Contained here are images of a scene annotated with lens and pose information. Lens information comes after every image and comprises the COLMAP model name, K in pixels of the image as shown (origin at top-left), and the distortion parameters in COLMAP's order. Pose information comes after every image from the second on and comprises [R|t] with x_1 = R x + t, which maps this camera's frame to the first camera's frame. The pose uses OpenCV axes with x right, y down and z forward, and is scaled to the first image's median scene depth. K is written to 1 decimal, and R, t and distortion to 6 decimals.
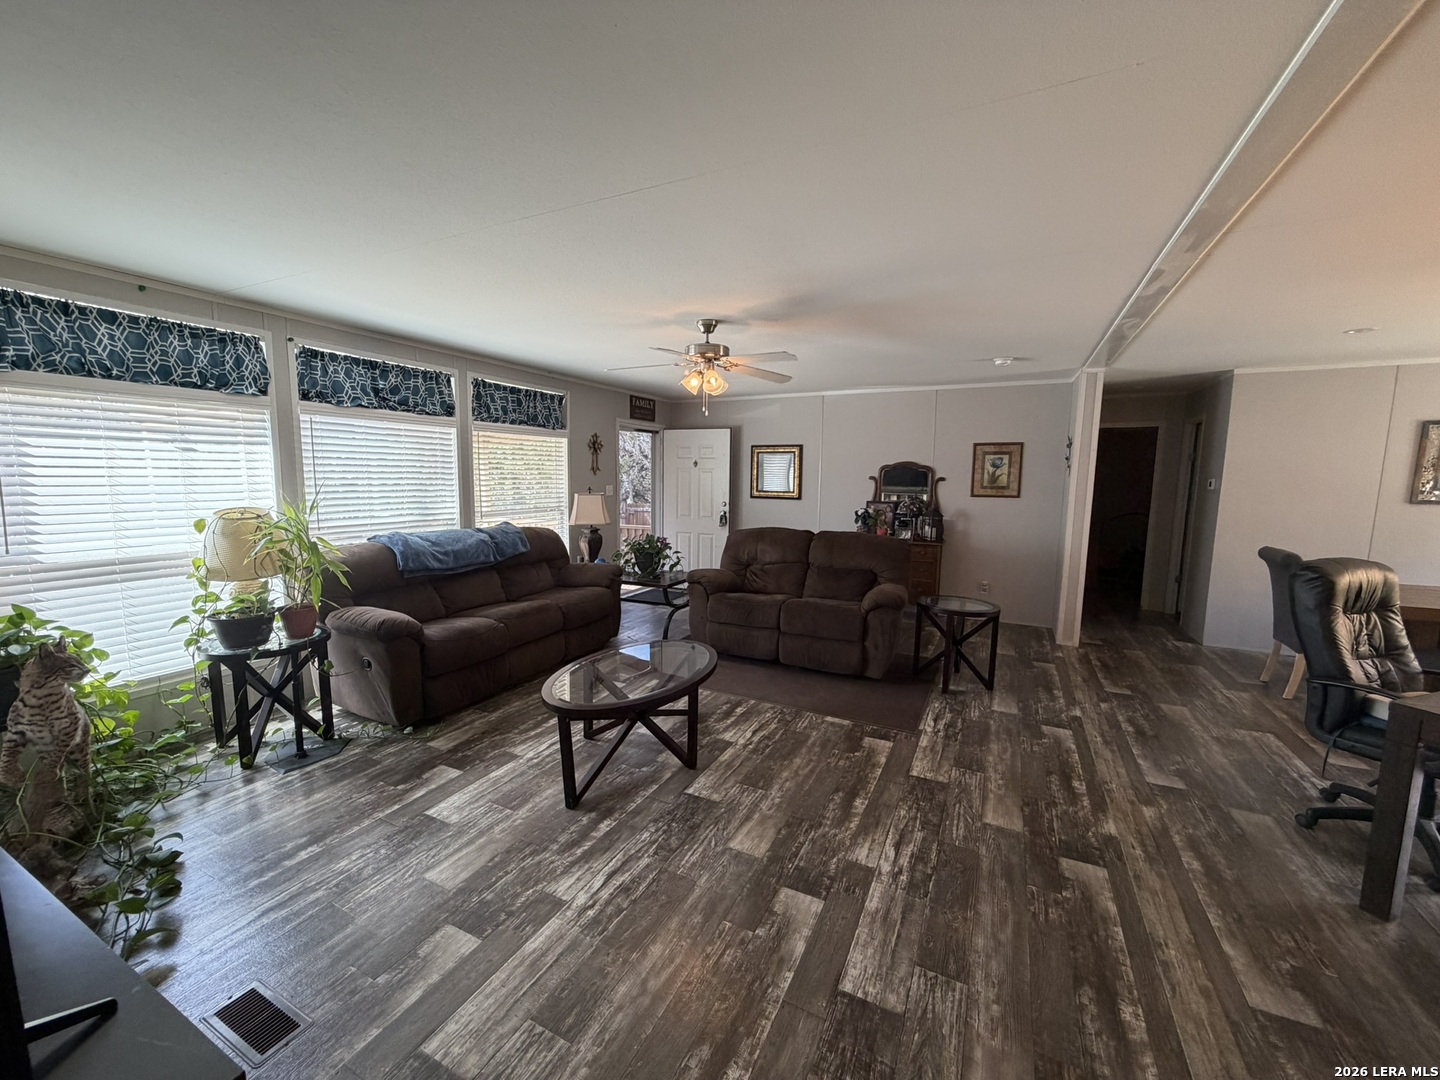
lens RADIAL K [[573.3, 0, 714.2], [0, 573.3, 540.6], [0, 0, 1]] dist [-0.000835, 0.000490]
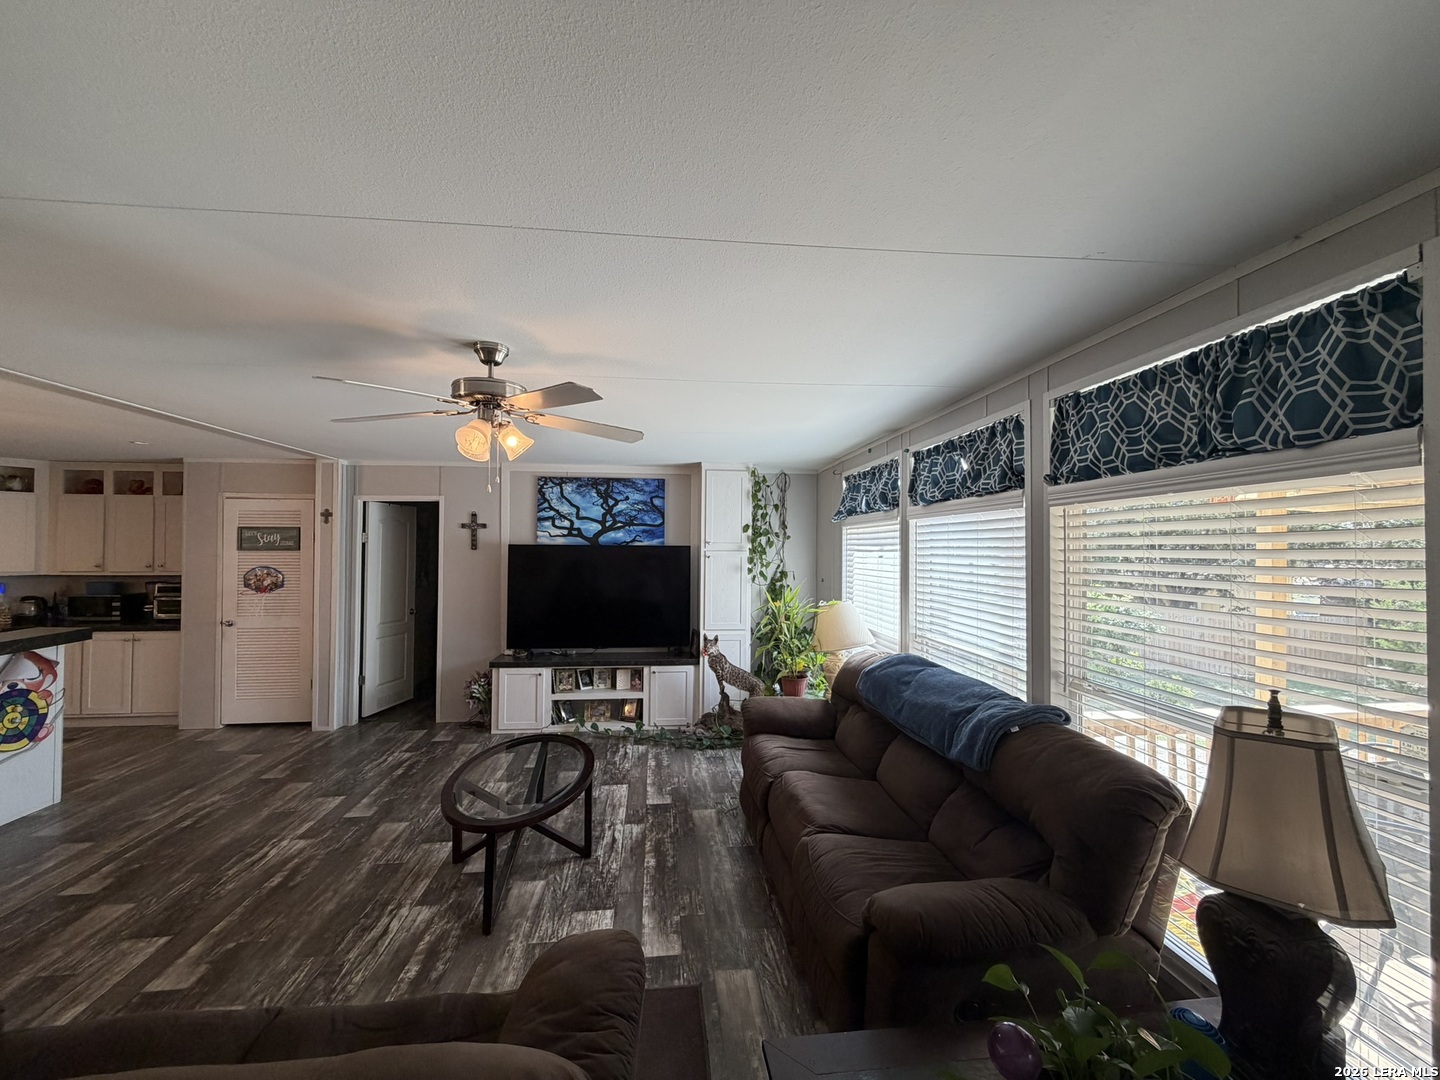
lens RADIAL K [[573.3, 0, 714.2], [0, 573.3, 540.6], [0, 0, 1]] dist [-0.000835, 0.000490]
pose [[-0.840212, -0.024830, -0.541688, 0.131299], [-0.079098, 0.993879, 0.077130, -0.262415], [0.536457, 0.107652, -0.837033, 1.857408]]
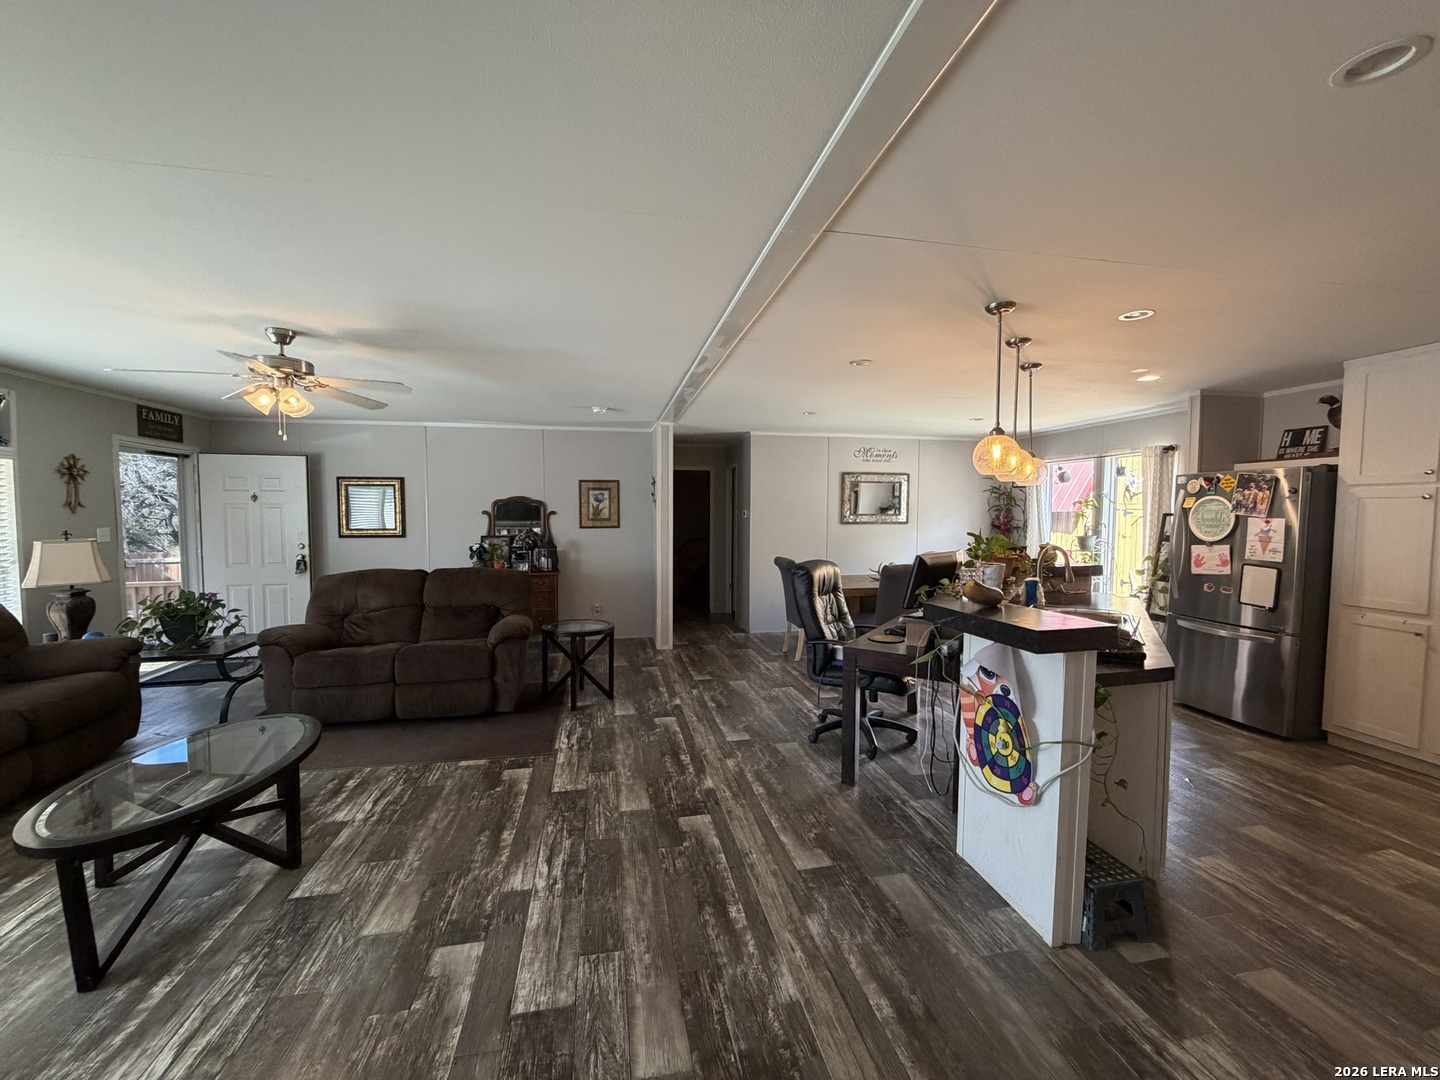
lens RADIAL K [[573.3, 0, 714.2], [0, 573.3, 540.6], [0, 0, 1]] dist [-0.000835, 0.000490]
pose [[0.788602, -0.042976, 0.613401, -0.043701], [0.079851, 0.996265, -0.032859, 0.006463], [-0.609698, 0.074893, 0.789088, -0.039695]]
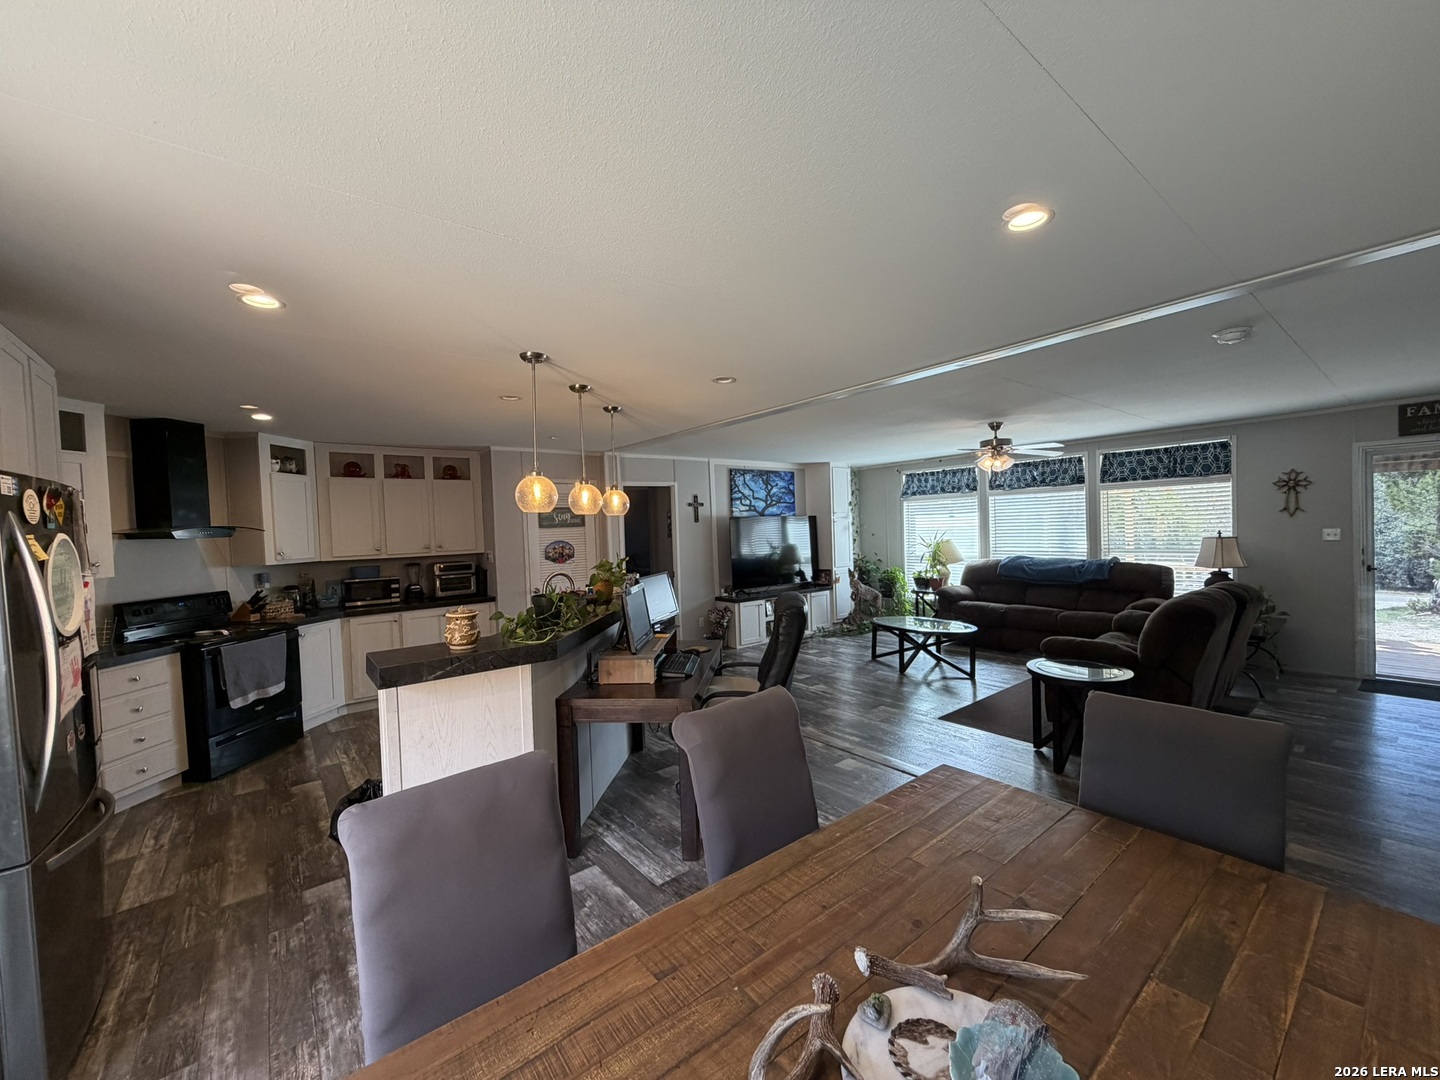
lens RADIAL K [[573.3, 0, 714.2], [0, 573.3, 540.6], [0, 0, 1]] dist [-0.000835, 0.000490]
pose [[-0.420604, 0.022993, -0.906953, 1.850288], [-0.076779, 0.995190, 0.060836, -0.121234], [0.903990, 0.095223, -0.416816, 1.090200]]
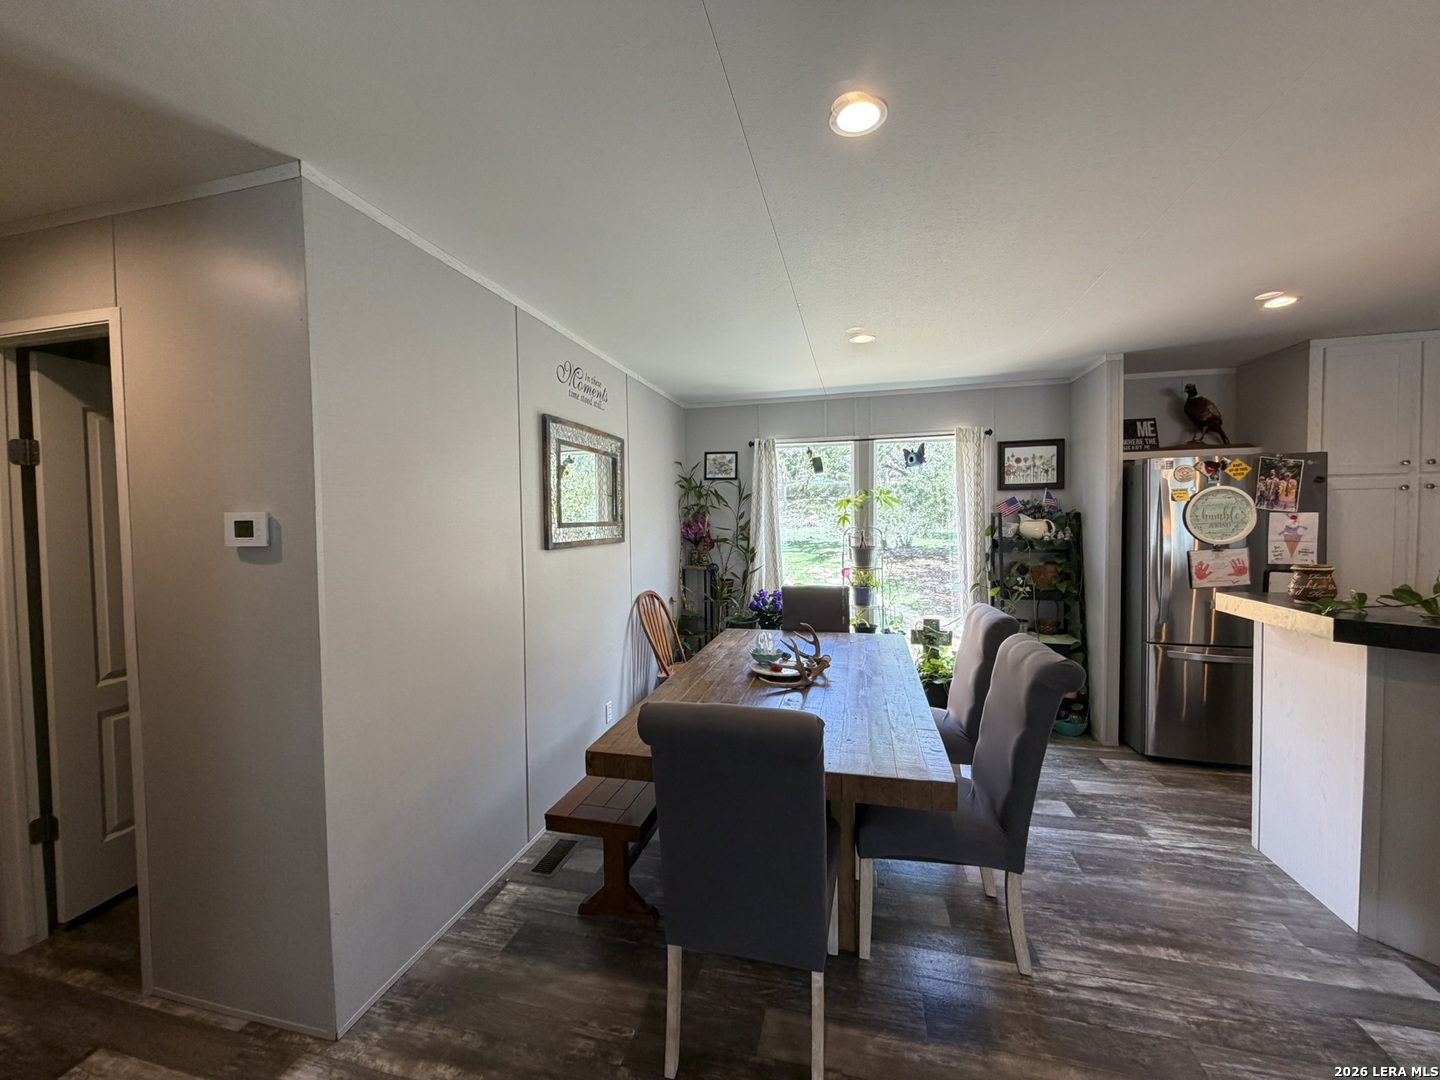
lens RADIAL K [[573.3, 0, 714.2], [0, 573.3, 540.6], [0, 0, 1]] dist [-0.000835, 0.000490]
pose [[-0.214778, -0.046010, 0.975579, 0.834997], [0.127451, 0.989028, 0.074703, -0.136938], [-0.968311, 0.140383, -0.206557, 1.339649]]
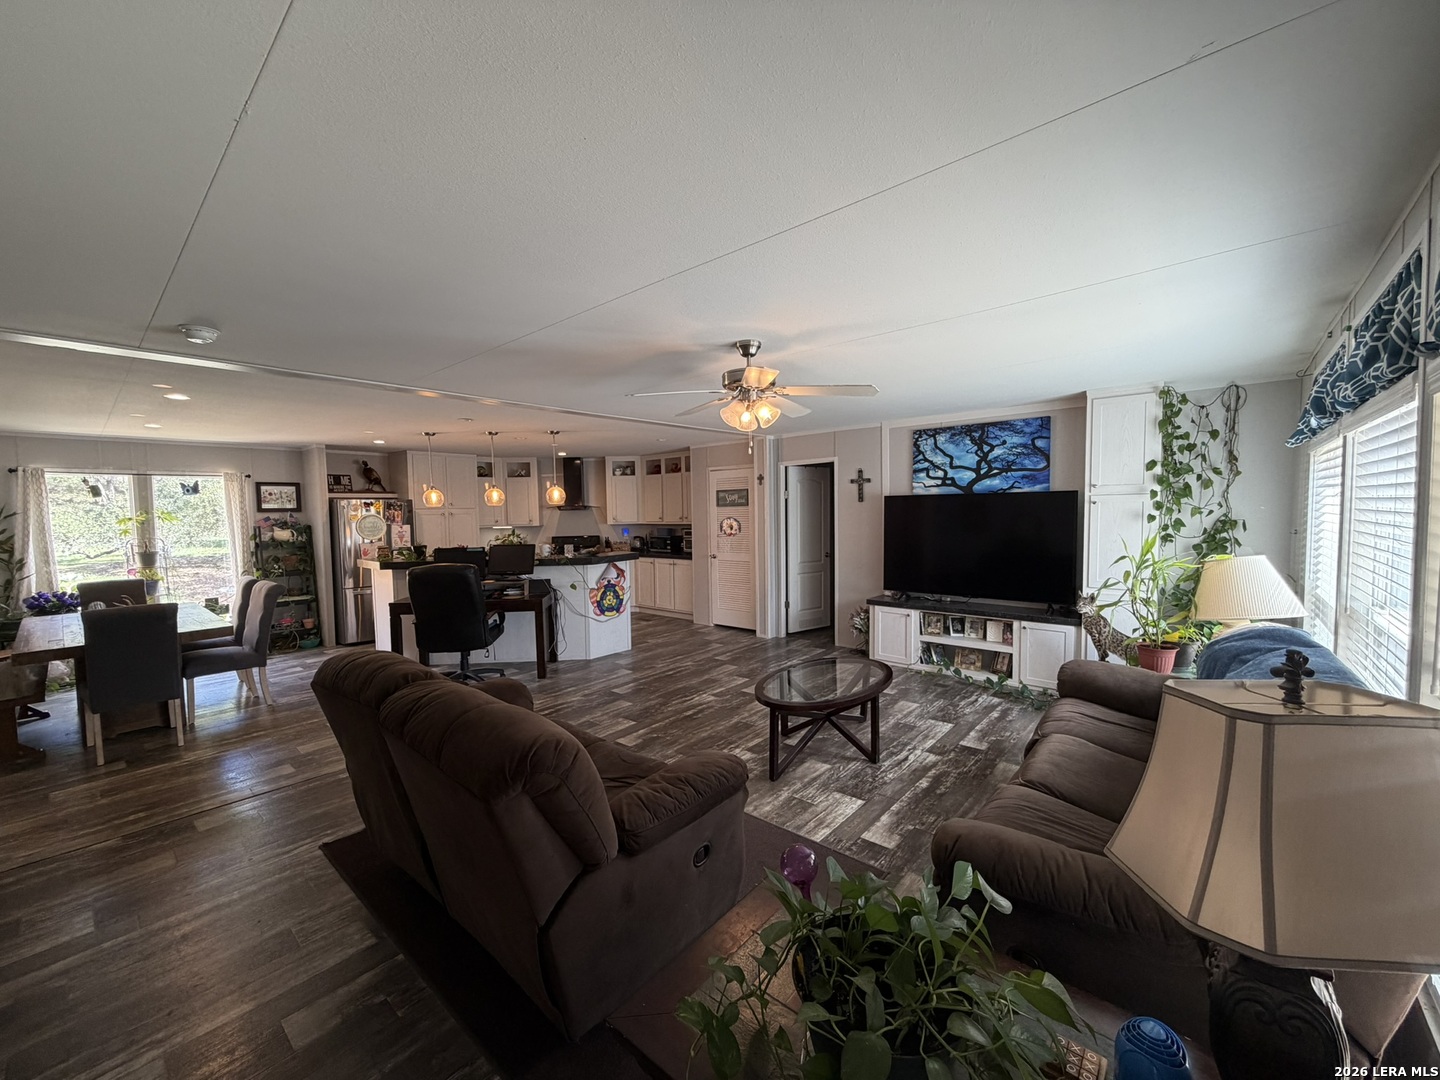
lens RADIAL K [[573.3, 0, 714.2], [0, 573.3, 540.6], [0, 0, 1]] dist [-0.000835, 0.000490]
pose [[-0.968508, -0.007665, 0.248864, -0.192000], [0.035927, 0.984764, 0.170146, -0.267176], [-0.246377, 0.173728, -0.953476, 2.052301]]
